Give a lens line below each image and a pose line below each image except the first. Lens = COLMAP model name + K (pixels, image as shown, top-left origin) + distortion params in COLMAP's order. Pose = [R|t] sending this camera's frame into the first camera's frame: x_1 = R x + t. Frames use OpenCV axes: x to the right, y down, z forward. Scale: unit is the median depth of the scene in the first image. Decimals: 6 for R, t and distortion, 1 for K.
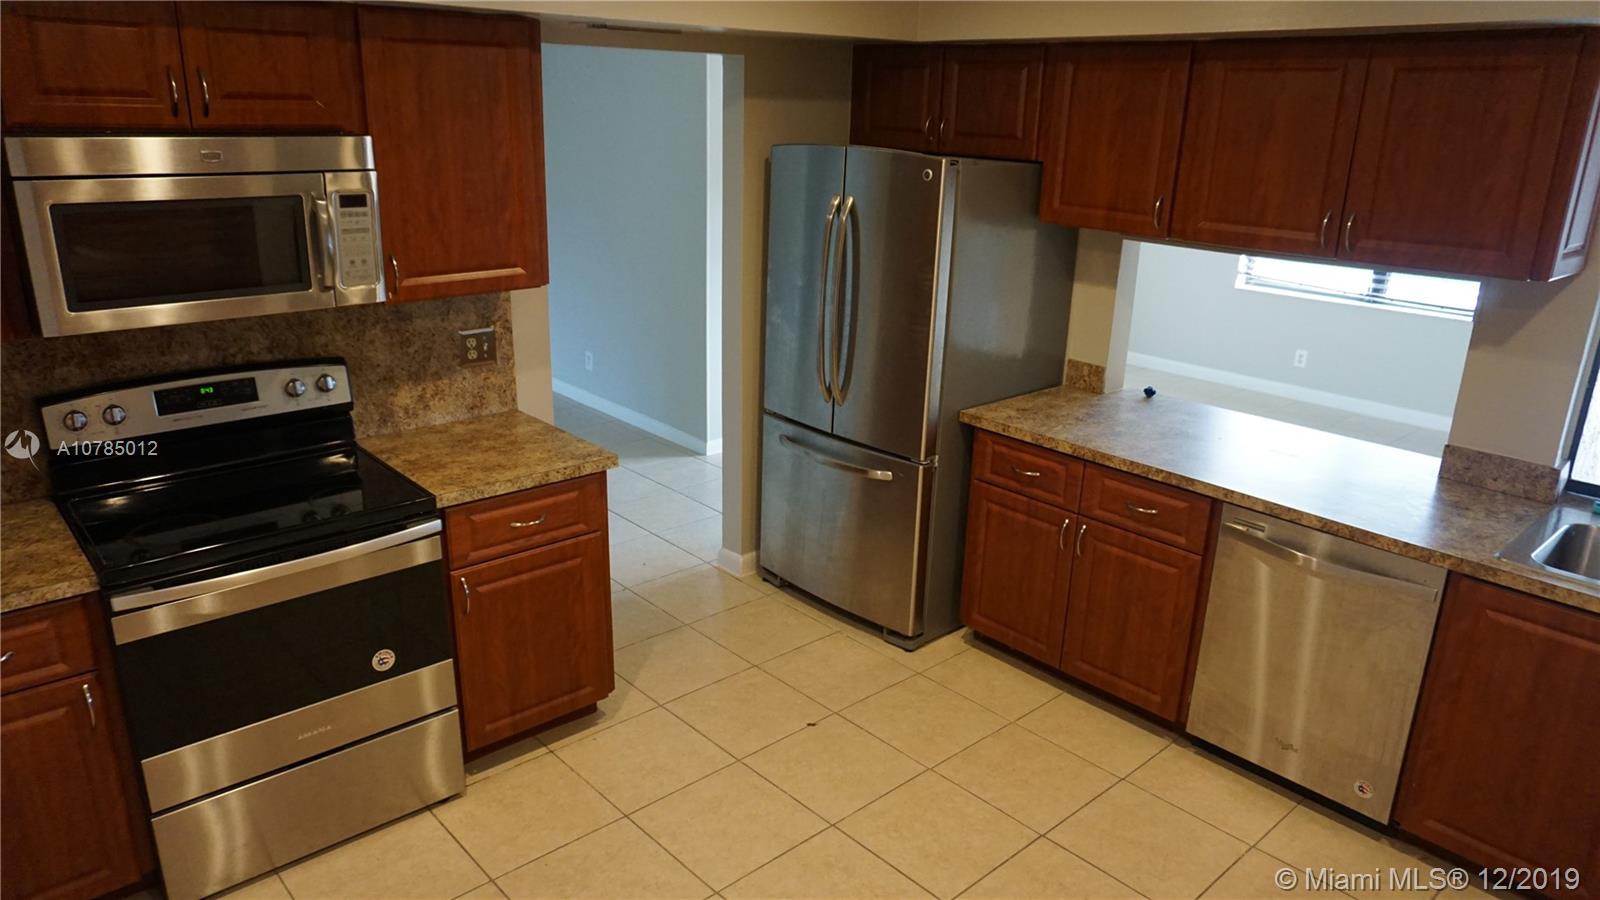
lens RADIAL K [[1097.0, 0, 800.0], [0, 1097.0, 450.0], [0, 0, 1]] dist [-0.038510, 0.006311]
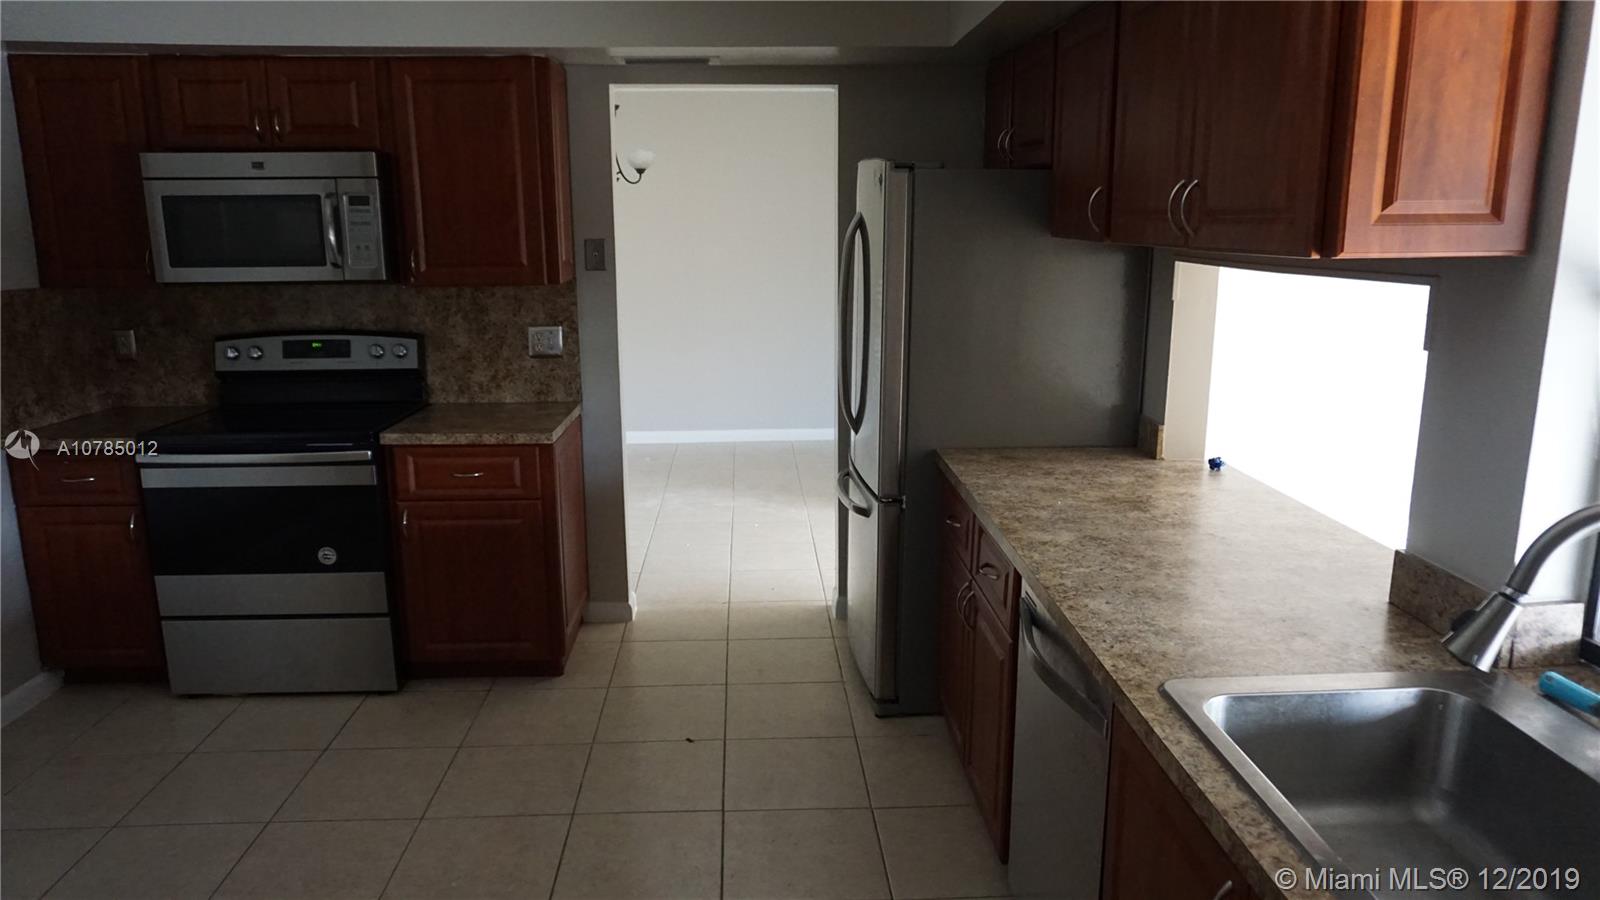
lens RADIAL K [[1097.0, 0, 800.0], [0, 1097.0, 450.0], [0, 0, 1]] dist [-0.038510, 0.006311]
pose [[0.779208, 0.107223, -0.617526, 0.767206], [-0.173803, 0.983584, -0.048525, 0.035125], [0.602186, 0.145139, 0.785052, 0.297965]]
